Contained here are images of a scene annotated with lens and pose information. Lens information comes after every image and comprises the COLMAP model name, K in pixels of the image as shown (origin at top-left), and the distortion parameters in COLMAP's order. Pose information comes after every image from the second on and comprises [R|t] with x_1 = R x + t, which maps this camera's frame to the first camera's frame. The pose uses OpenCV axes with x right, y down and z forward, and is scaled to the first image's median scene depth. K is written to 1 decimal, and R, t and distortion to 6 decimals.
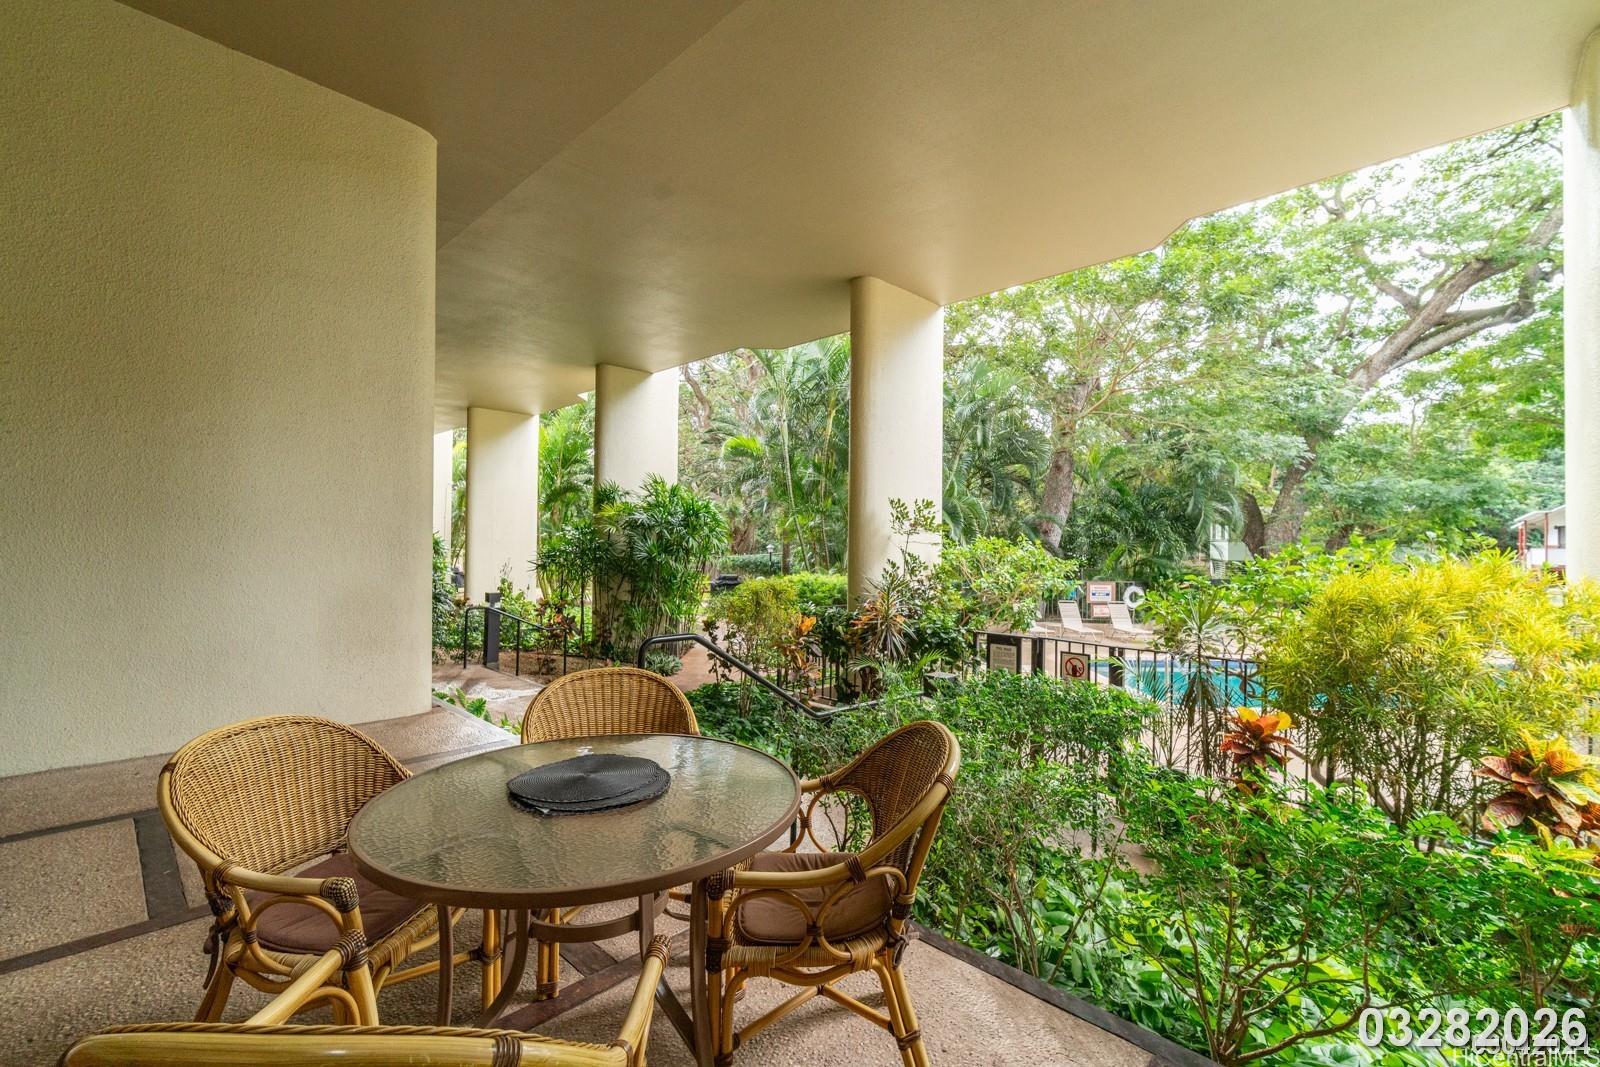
lens RADIAL K [[699.9, 0, 797.4], [0, 699.9, 533.2], [0, 0, 1]] dist [0.000774, 0.000024]
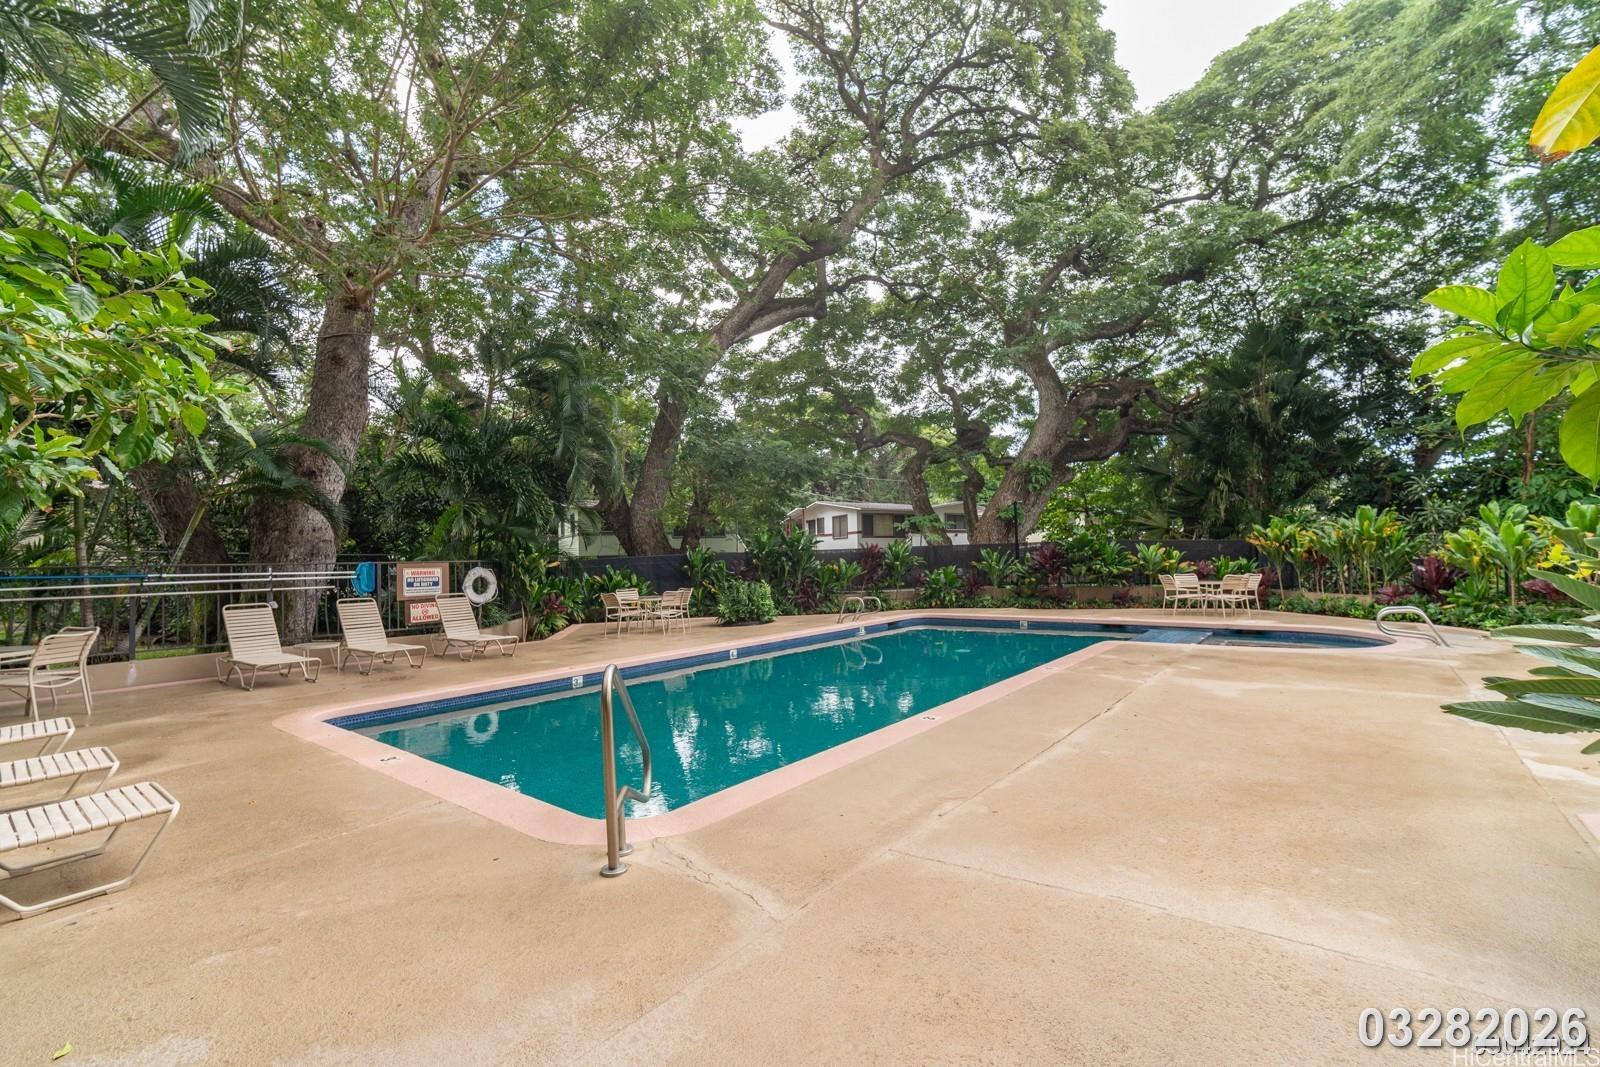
lens RADIAL K [[699.9, 0, 797.7], [0, 699.9, 538.2], [0, 0, 1]] dist [0.000774, 0.000024]
pose [[0.647553, -0.014245, 0.761887, 0.191005], [0.015470, 0.999865, 0.005547, 0.050463], [-0.761863, 0.008195, 0.647686, 0.383184]]
